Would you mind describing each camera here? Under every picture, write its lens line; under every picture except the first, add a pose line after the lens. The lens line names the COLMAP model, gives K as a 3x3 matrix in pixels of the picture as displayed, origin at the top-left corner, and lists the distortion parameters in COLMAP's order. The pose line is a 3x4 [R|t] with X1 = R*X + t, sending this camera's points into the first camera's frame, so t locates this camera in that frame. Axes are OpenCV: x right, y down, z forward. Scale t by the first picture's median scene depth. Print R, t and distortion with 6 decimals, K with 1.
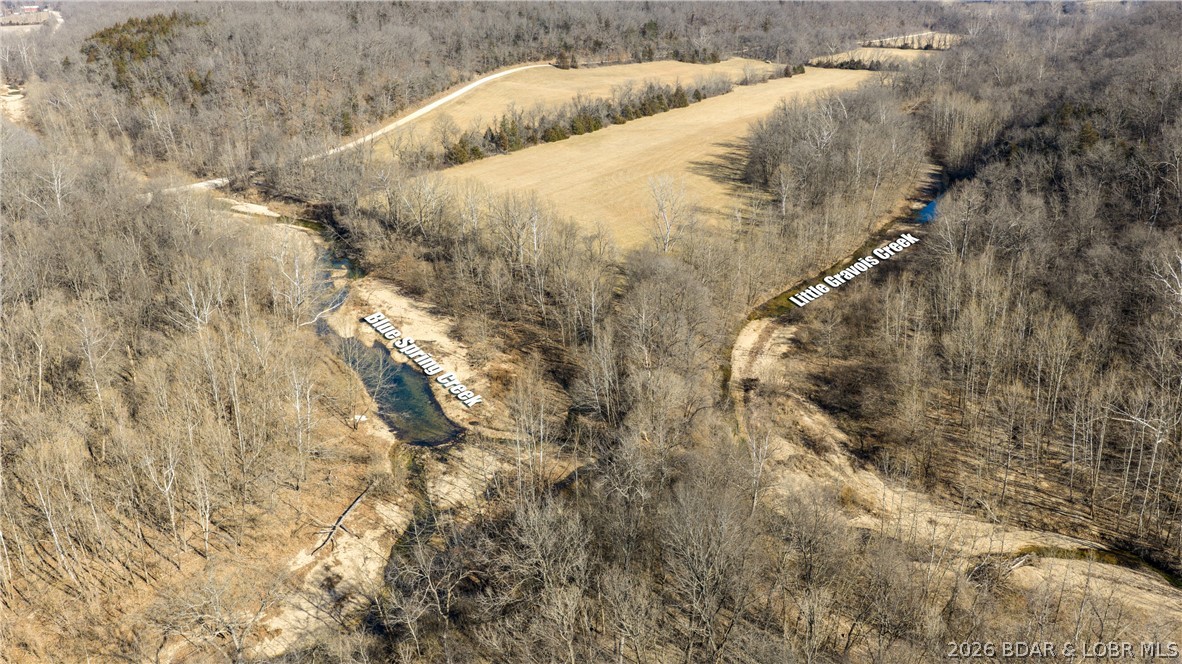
lens RADIAL K [[981.4, 0, 591.8], [0, 981.4, 330.9], [0, 0, 1]] dist [0.015274, -0.034758]
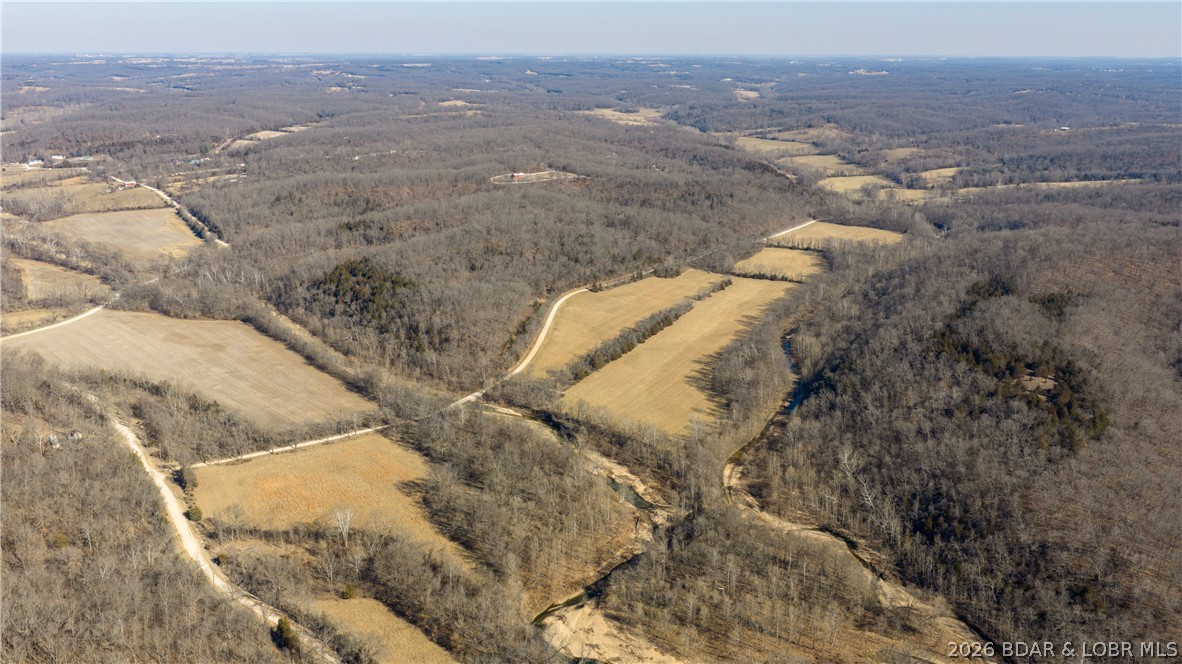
lens RADIAL K [[981.4, 0, 591.8], [0, 981.4, 331.3], [0, 0, 1]] dist [0.015274, -0.034758]
pose [[0.996732, -0.015421, 0.079292, -0.251957], [0.020876, 0.997437, -0.068438, -0.115286], [-0.078033, 0.069869, 0.994499, -1.037762]]
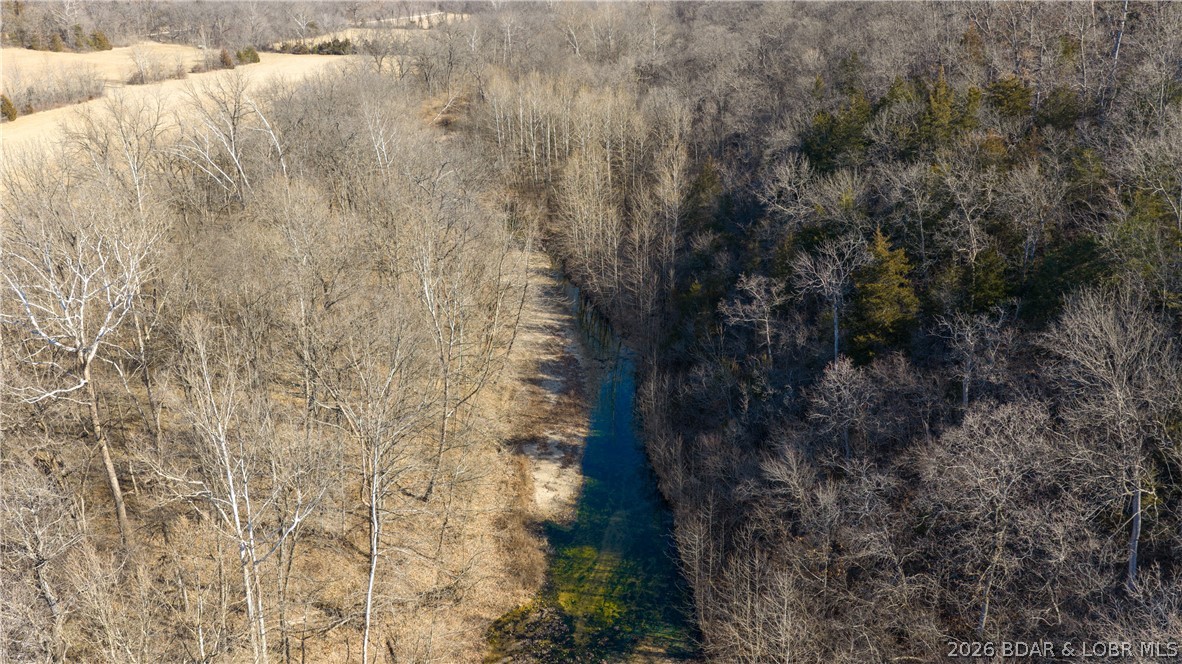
lens RADIAL K [[981.4, 0, 592.2], [0, 981.4, 333.6], [0, 0, 1]] dist [0.015274, -0.034758]
pose [[0.890777, -0.149940, 0.428991, 0.181418], [0.150456, 0.988068, 0.032934, -0.134529], [-0.428811, 0.035207, 0.902708, 0.582477]]
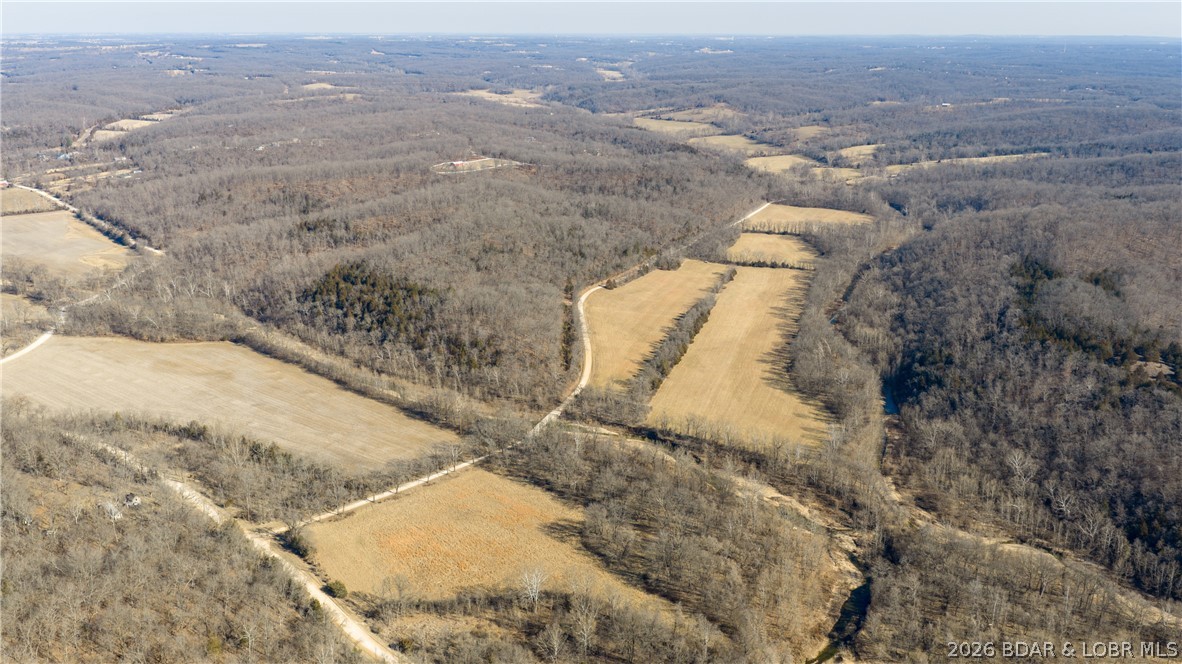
lens RADIAL K [[981.4, 0, 590.7], [0, 981.4, 336.0], [0, 0, 1]] dist [0.015274, -0.034758]
pose [[0.968120, -0.069330, 0.240701, -0.662084], [0.080359, 0.996105, -0.036300, -0.193730], [-0.237247, 0.054486, 0.969920, -0.813860]]
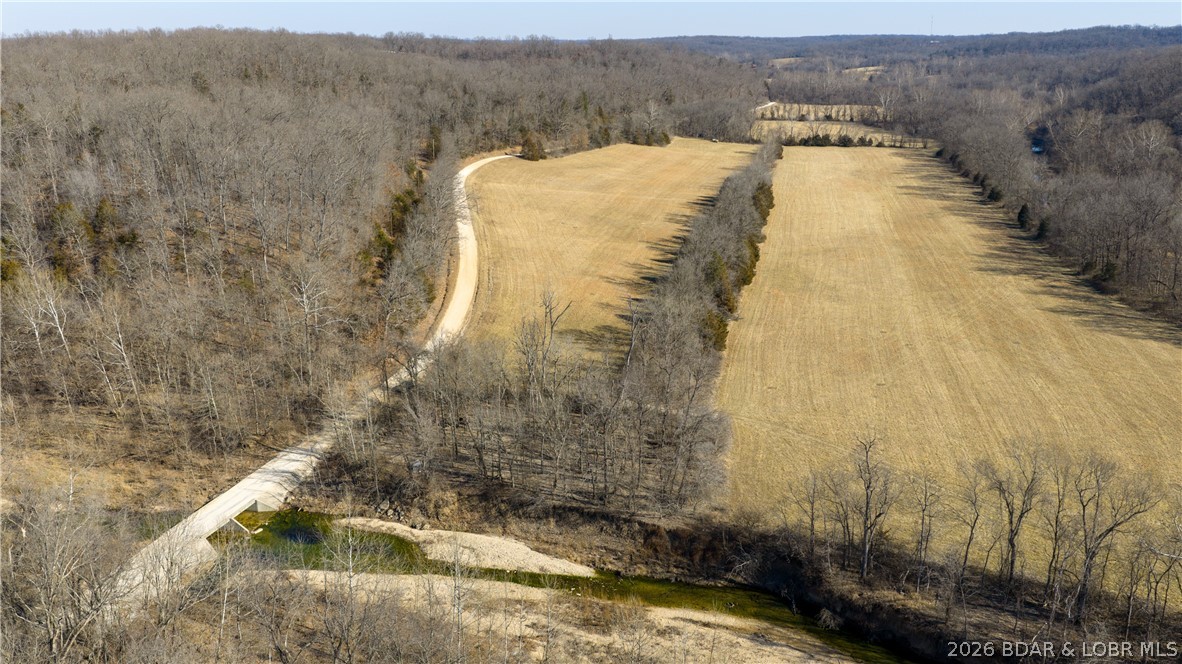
lens RADIAL K [[981.4, 0, 591.3], [0, 981.4, 329.6], [0, 0, 1]] dist [0.015274, -0.034758]
pose [[0.943941, -0.093427, 0.316619, -0.328724], [0.116550, 0.991669, -0.054854, -0.144730], [-0.308856, 0.088681, 0.946965, 0.463560]]
